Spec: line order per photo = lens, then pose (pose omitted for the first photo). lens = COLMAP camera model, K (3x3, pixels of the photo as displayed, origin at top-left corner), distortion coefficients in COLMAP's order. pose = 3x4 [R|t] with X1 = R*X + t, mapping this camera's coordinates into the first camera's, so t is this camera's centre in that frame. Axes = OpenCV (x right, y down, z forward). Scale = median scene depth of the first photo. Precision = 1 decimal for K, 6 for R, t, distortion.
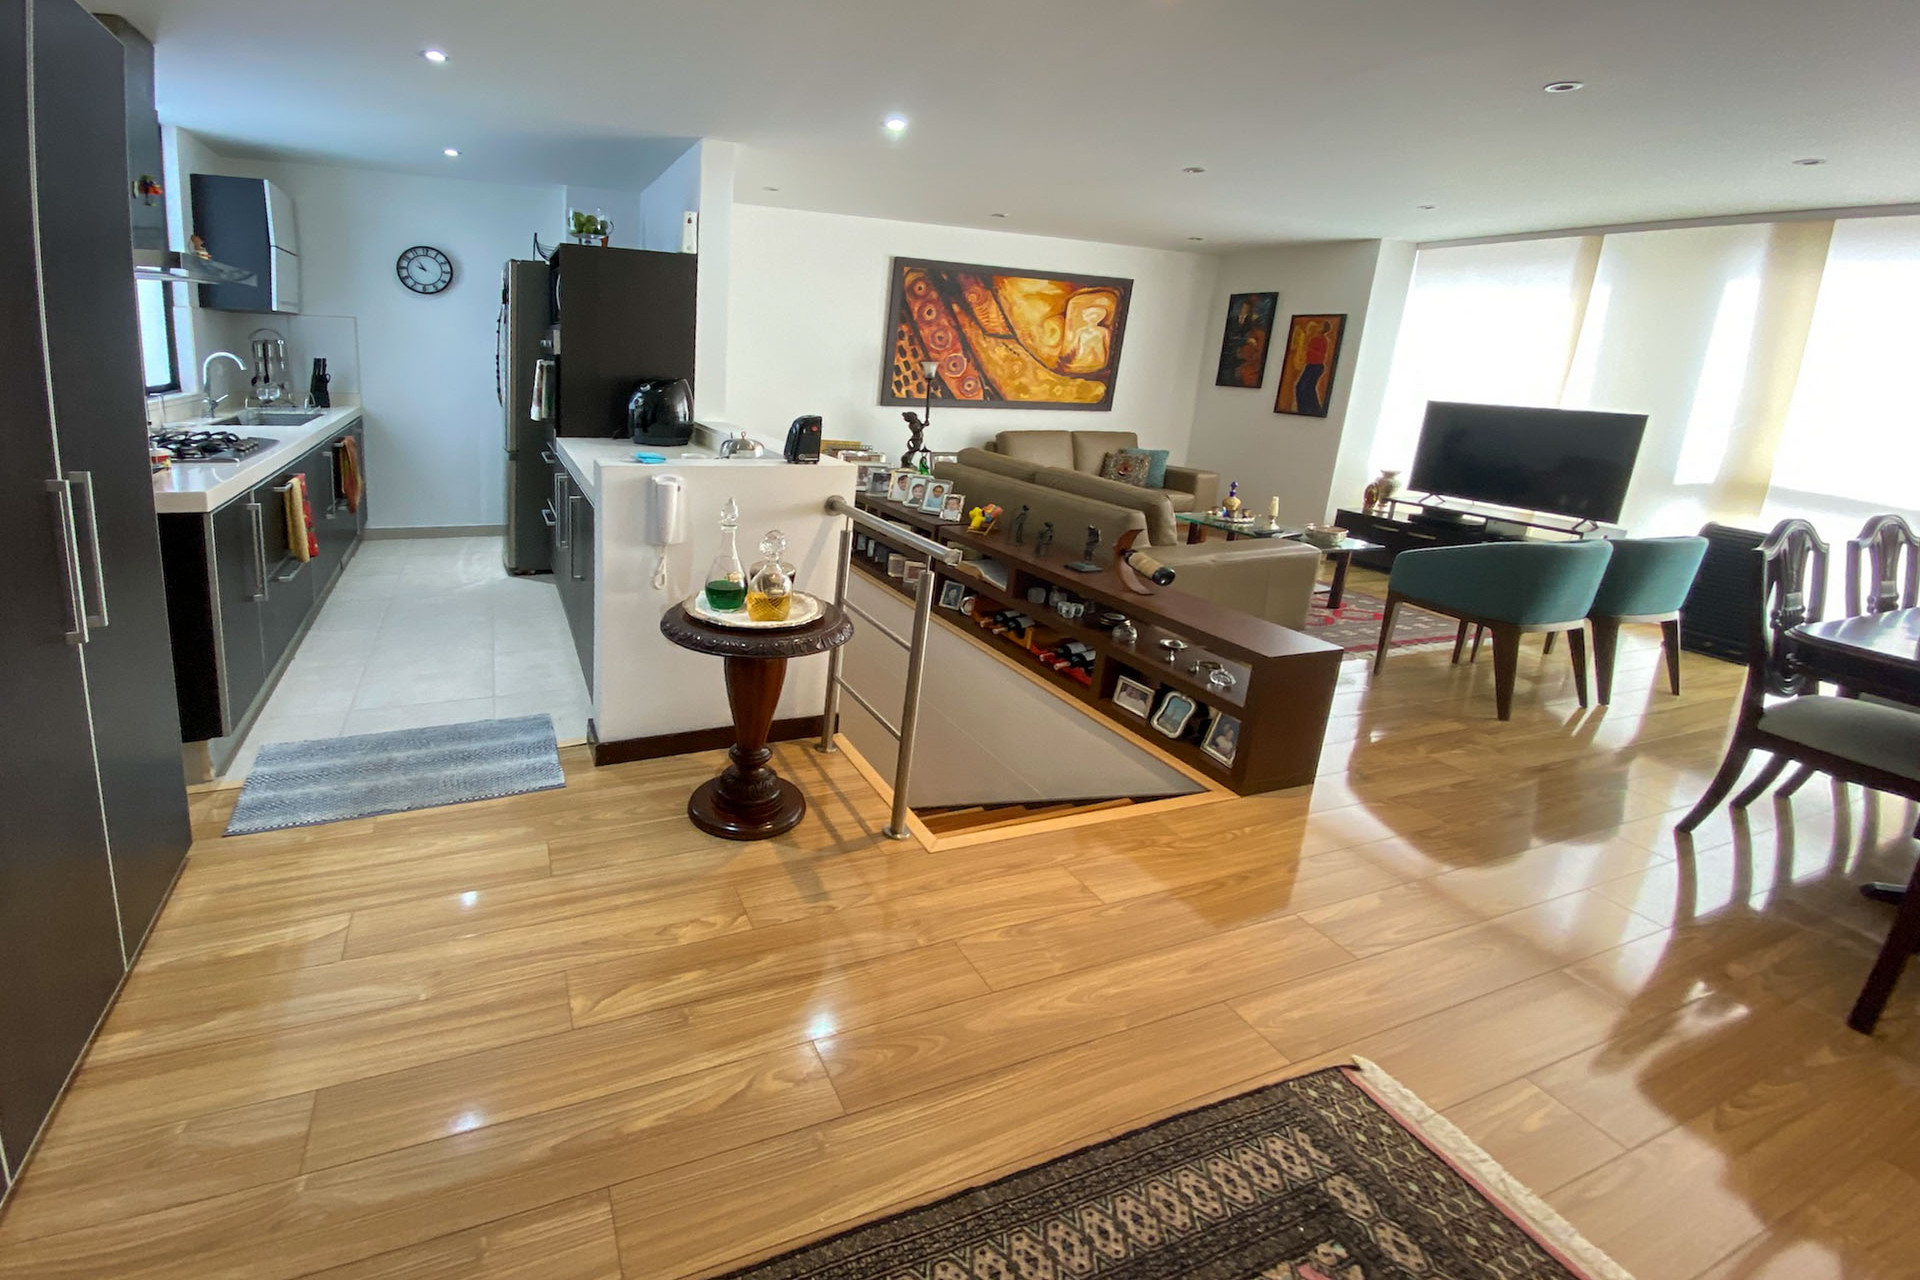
lens RADIAL K [[856.1, 0, 818.3], [0, 856.1, 554.8], [0, 0, 1]] dist [0.027568, -0.025635]
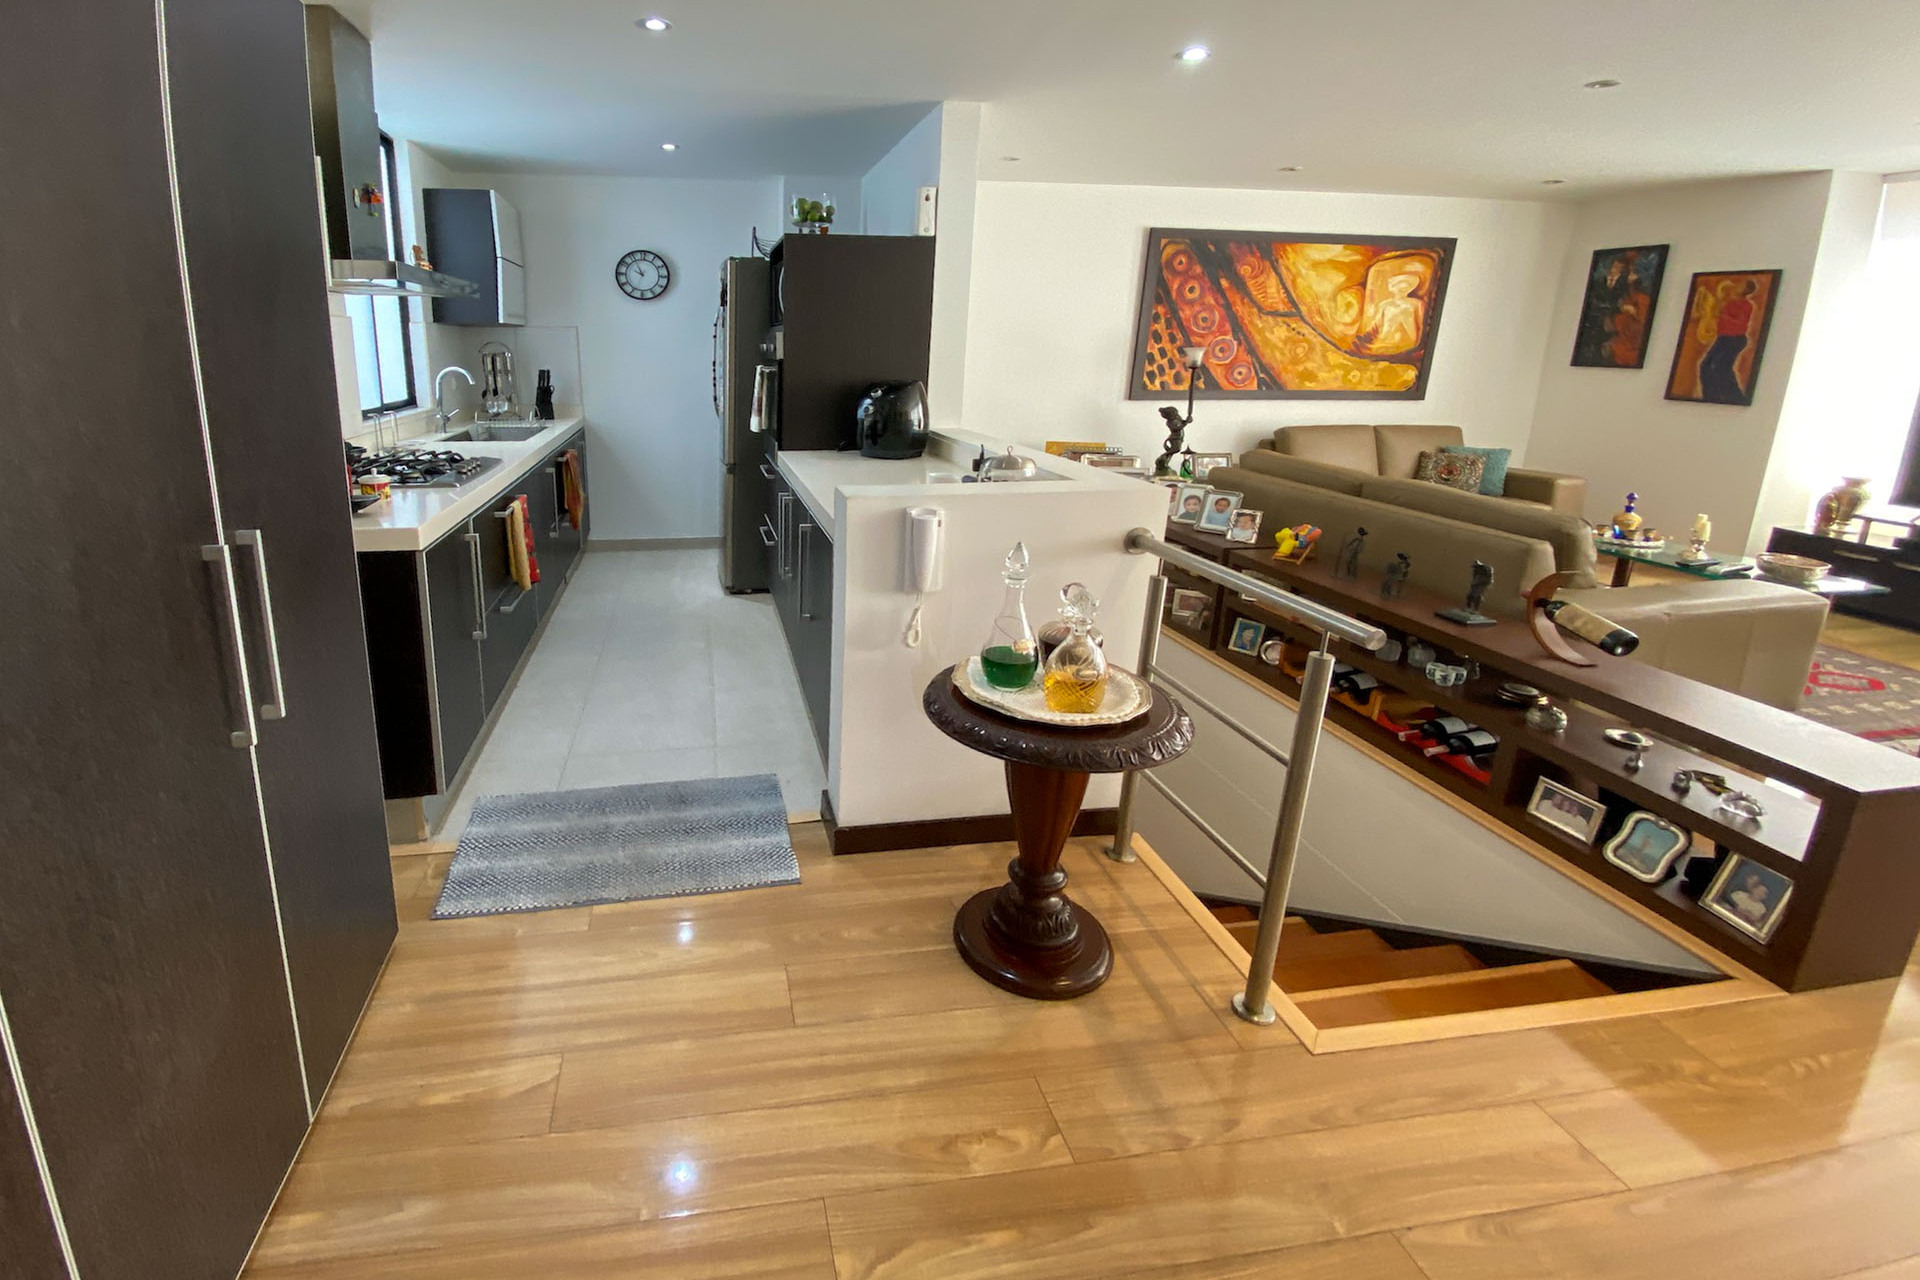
lens RADIAL K [[875.8, 0, 795.2], [0, 875.8, 523.3], [0, 0, 1]] dist [0.000014, -0.010726]
pose [[0.970428, 0.011396, -0.241122, -0.059891], [-0.018704, 0.999432, -0.028043, -0.029247], [0.240665, 0.031724, 0.970090, 0.106571]]
